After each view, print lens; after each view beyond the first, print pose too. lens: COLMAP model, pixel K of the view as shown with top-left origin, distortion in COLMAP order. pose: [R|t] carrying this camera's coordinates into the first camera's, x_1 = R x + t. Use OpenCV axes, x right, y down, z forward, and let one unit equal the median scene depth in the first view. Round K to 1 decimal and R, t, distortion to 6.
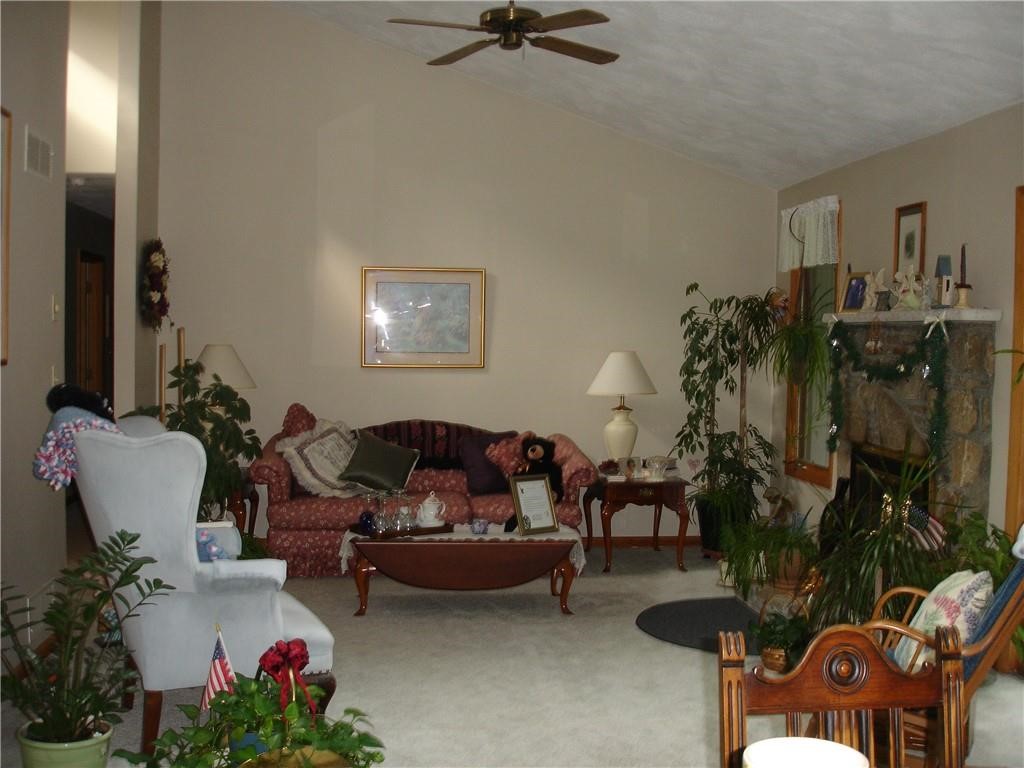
lens RADIAL K [[1139.6, 0, 513.0], [0, 1139.6, 382.4], [0, 0, 1]] dist [-0.110187, 0.000000]
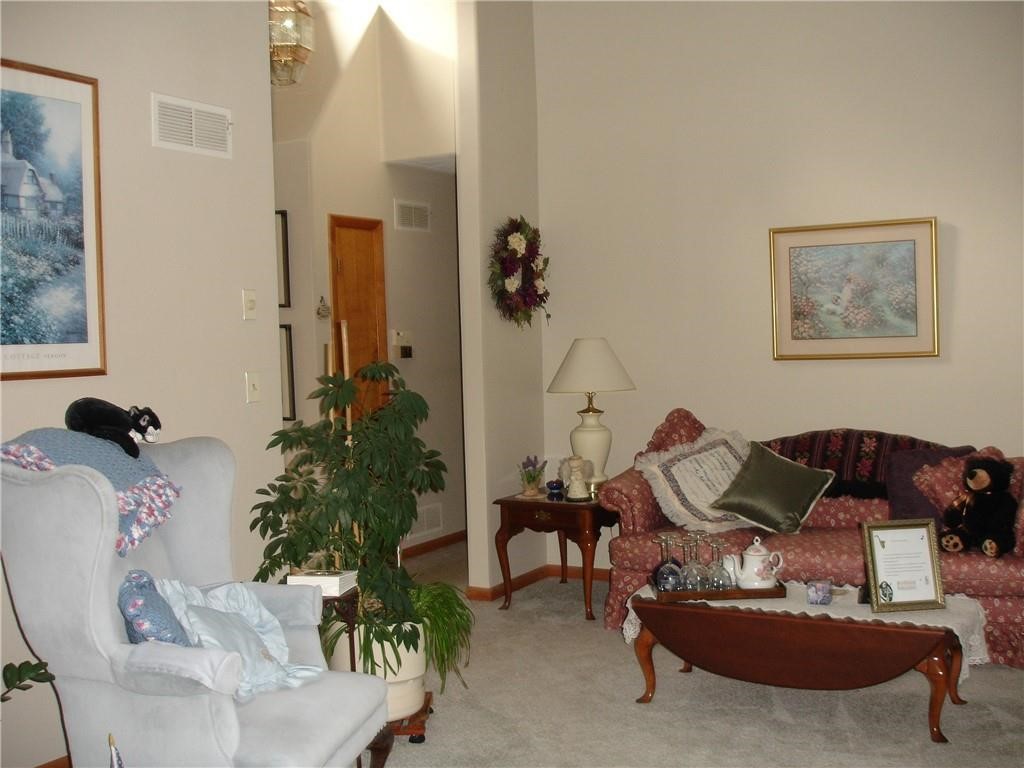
lens RADIAL K [[1139.6, 0, 511.6], [0, 1139.6, 387.9], [0, 0, 1]] dist [-0.110187, 0.000000]
pose [[0.802527, -0.014279, -0.596444, 0.194692], [0.022121, 0.999738, 0.005830, -0.002975], [0.596205, -0.017872, 0.802633, 0.304947]]
